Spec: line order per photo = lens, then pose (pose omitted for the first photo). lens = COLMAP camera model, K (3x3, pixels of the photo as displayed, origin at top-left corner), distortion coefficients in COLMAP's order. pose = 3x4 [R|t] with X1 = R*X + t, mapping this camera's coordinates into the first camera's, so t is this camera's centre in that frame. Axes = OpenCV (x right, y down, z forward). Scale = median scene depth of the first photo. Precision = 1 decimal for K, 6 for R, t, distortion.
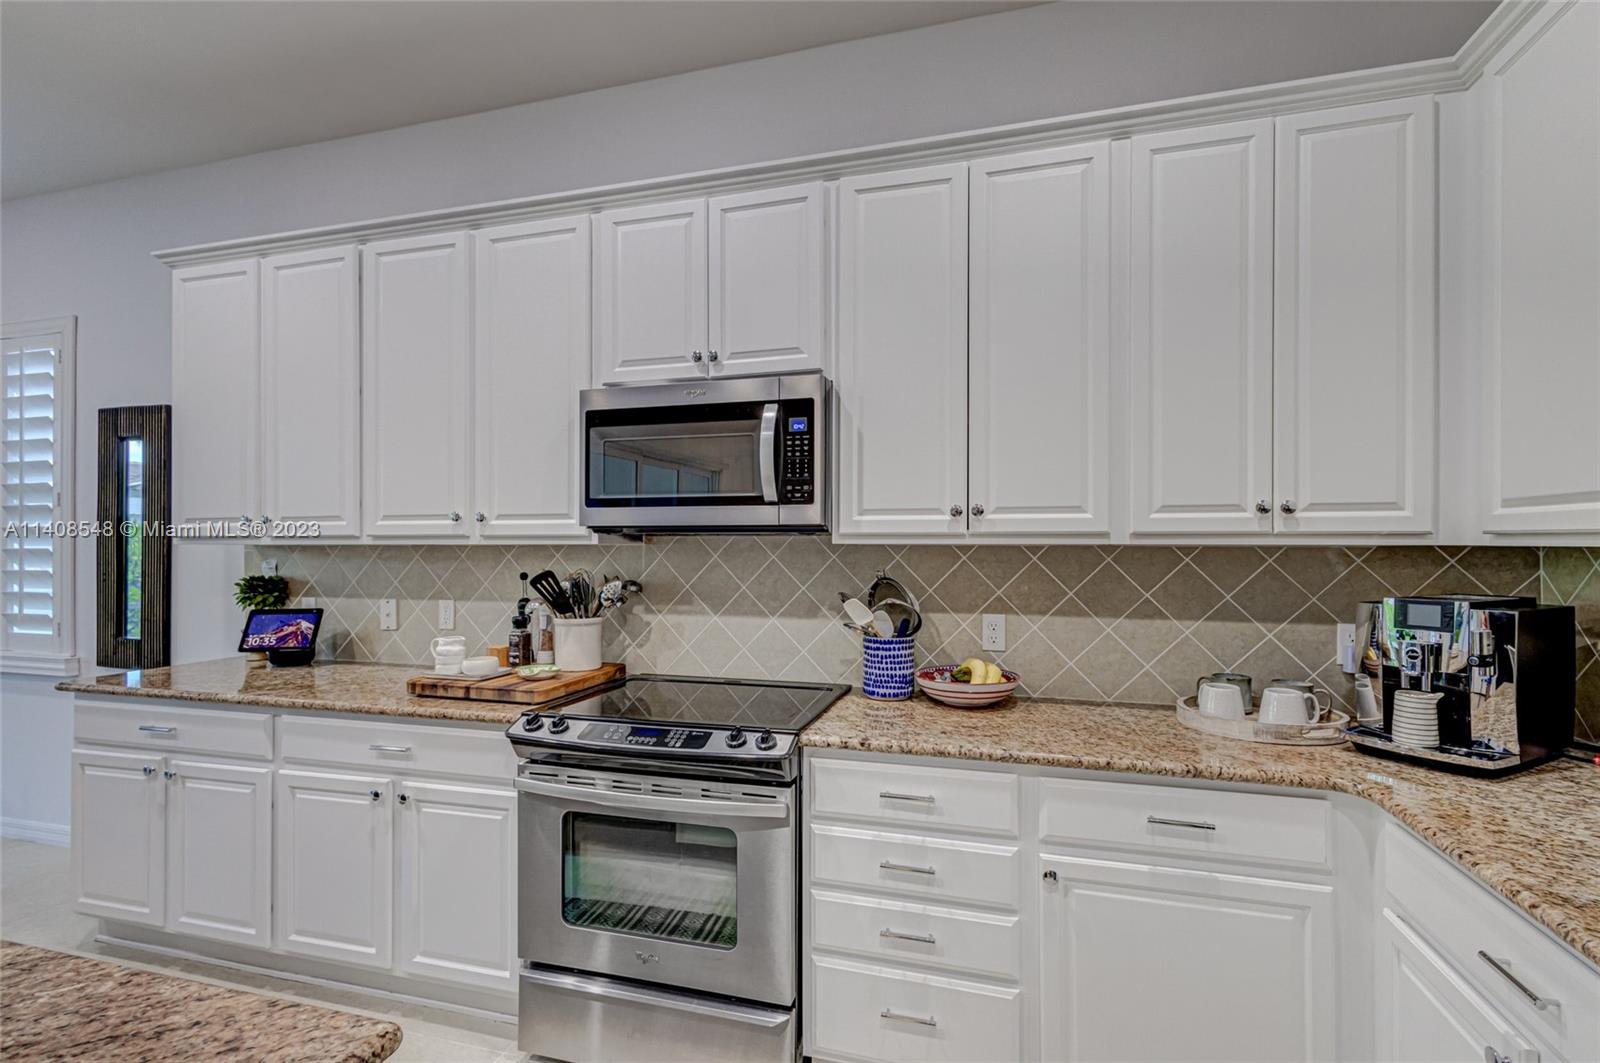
lens RADIAL K [[740.5, 0, 806.7], [0, 740.5, 535.7], [0, 0, 1]] dist [0.002678, 0.000177]
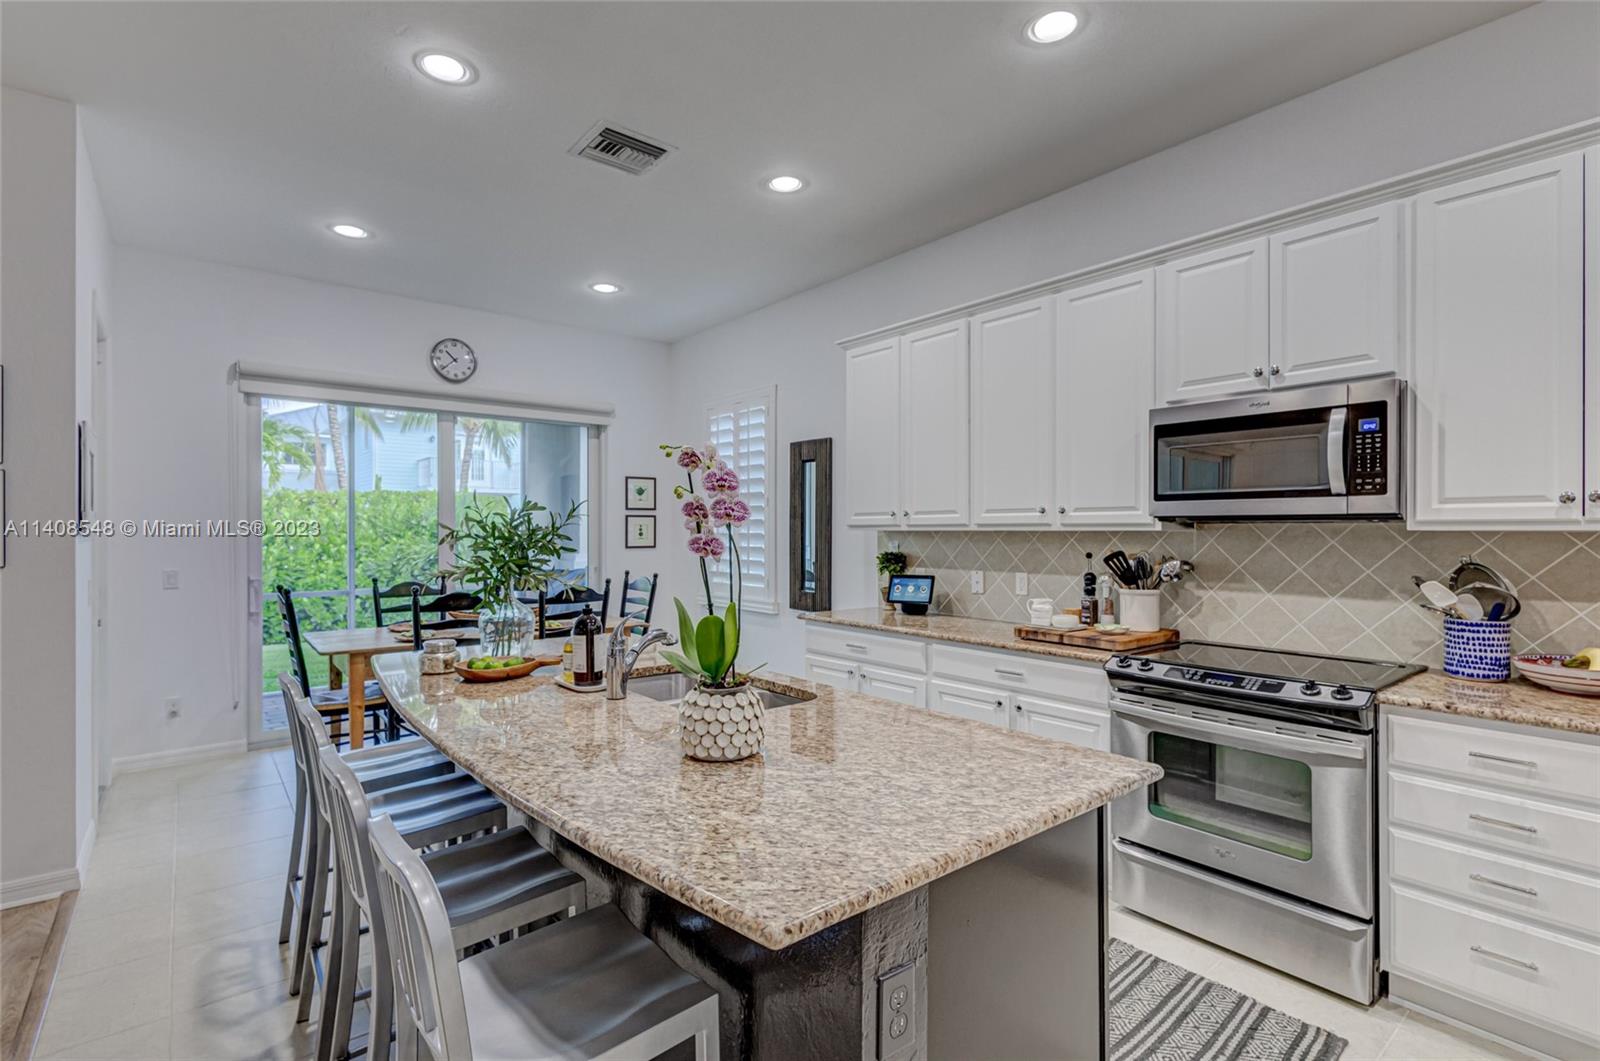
lens RADIAL K [[744.5, 0, 795.7], [0, 744.5, 527.3], [0, 0, 1]] dist [0.003737, -0.000378]
pose [[0.814610, -0.001596, -0.580007, -0.058340], [0.006144, 0.999964, 0.005877, -0.005064], [0.579977, -0.008351, 0.814590, -0.395860]]
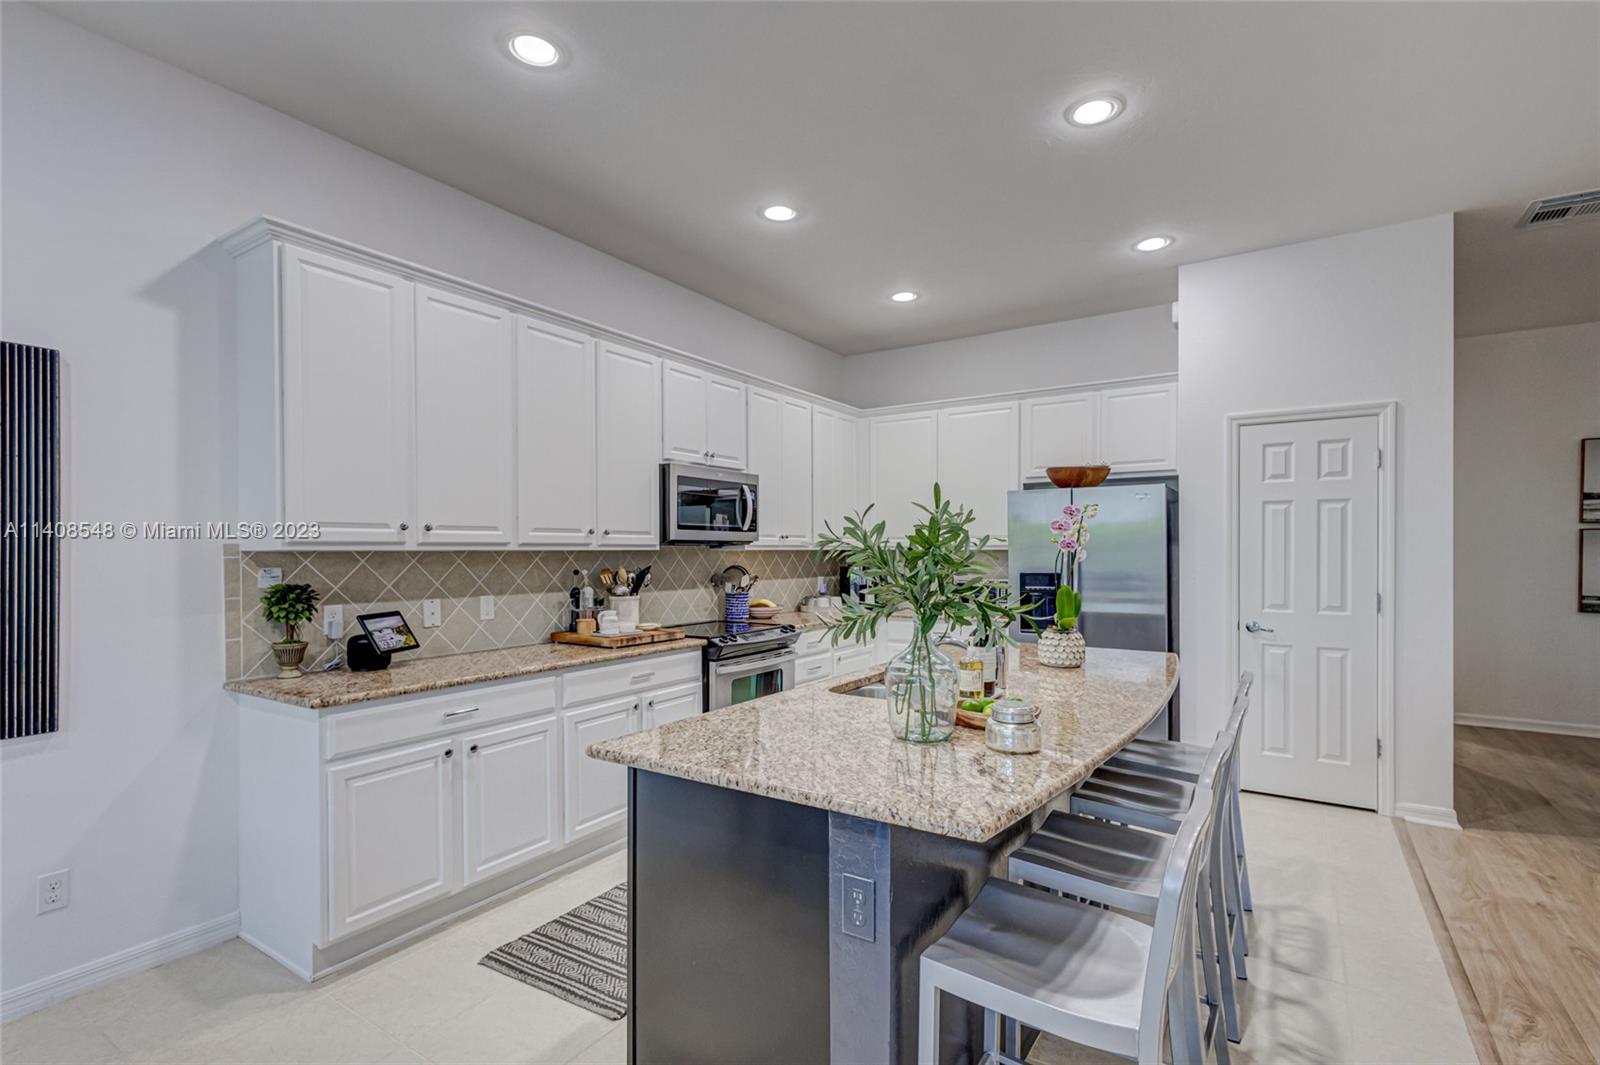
lens RADIAL K [[726.3, 0, 797.0], [0, 726.3, 550.8], [0, 0, 1]] dist [-0.000163, -0.000169]
pose [[0.314813, -0.000444, 0.949154, -1.874892], [-0.009027, 0.999953, 0.003462, 0.004701], [-0.949111, -0.009658, 0.314794, 0.172902]]
